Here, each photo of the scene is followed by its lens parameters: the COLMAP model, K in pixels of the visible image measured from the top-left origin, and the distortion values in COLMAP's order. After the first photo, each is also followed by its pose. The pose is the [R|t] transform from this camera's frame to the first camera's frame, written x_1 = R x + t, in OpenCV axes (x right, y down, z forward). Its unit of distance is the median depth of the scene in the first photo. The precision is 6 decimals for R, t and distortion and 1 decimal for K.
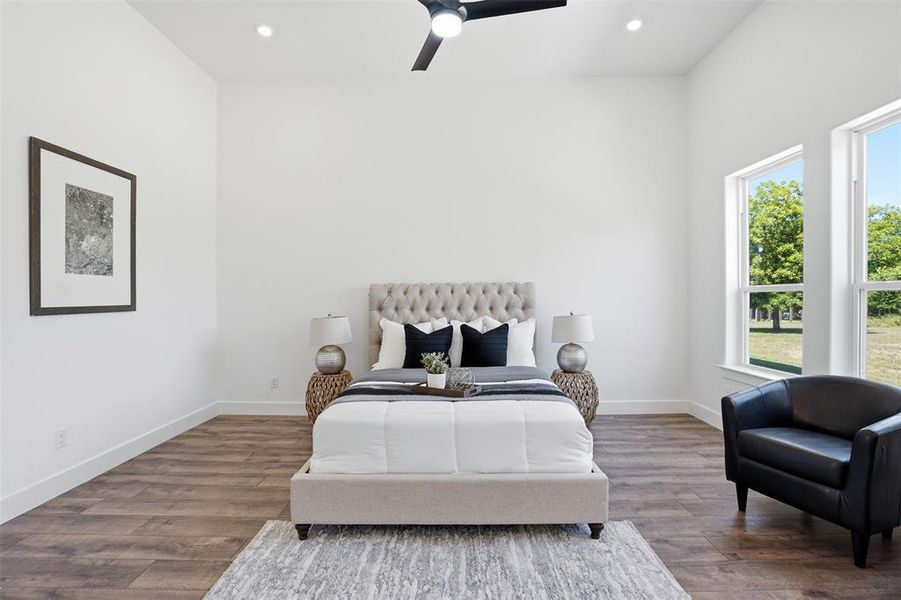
lens RADIAL K [[421.7, 0, 448.5], [0, 421.7, 297.5], [0, 0, 1]] dist [-0.000317, -0.000045]
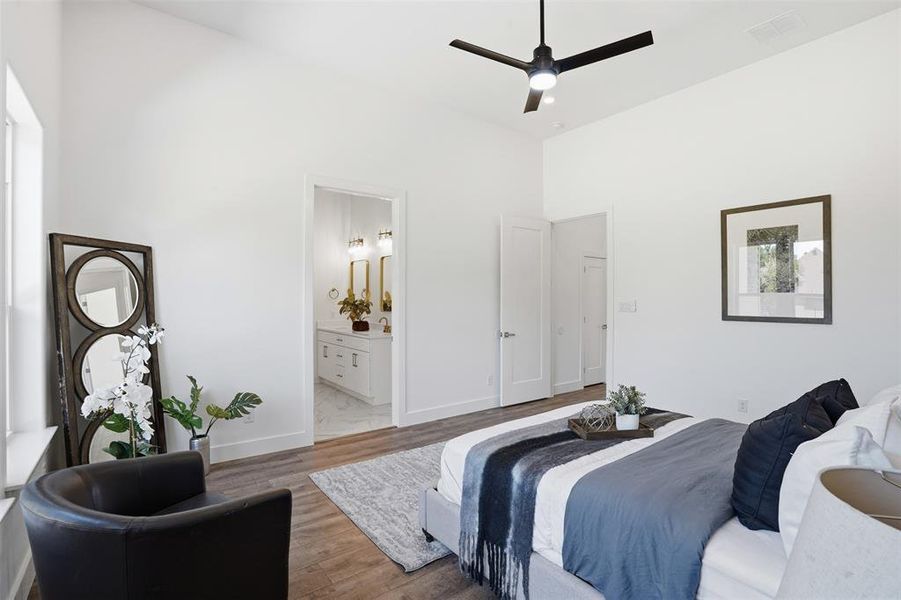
lens RADIAL K [[421.7, 0, 448.0], [0, 421.7, 298.4], [0, 0, 1]] dist [-0.000317, -0.000045]
pose [[-0.786837, 0.001665, -0.617158, 0.707988], [-0.002984, 0.999974, 0.006502, -0.039762], [0.617153, 0.006958, -0.786812, 1.359586]]
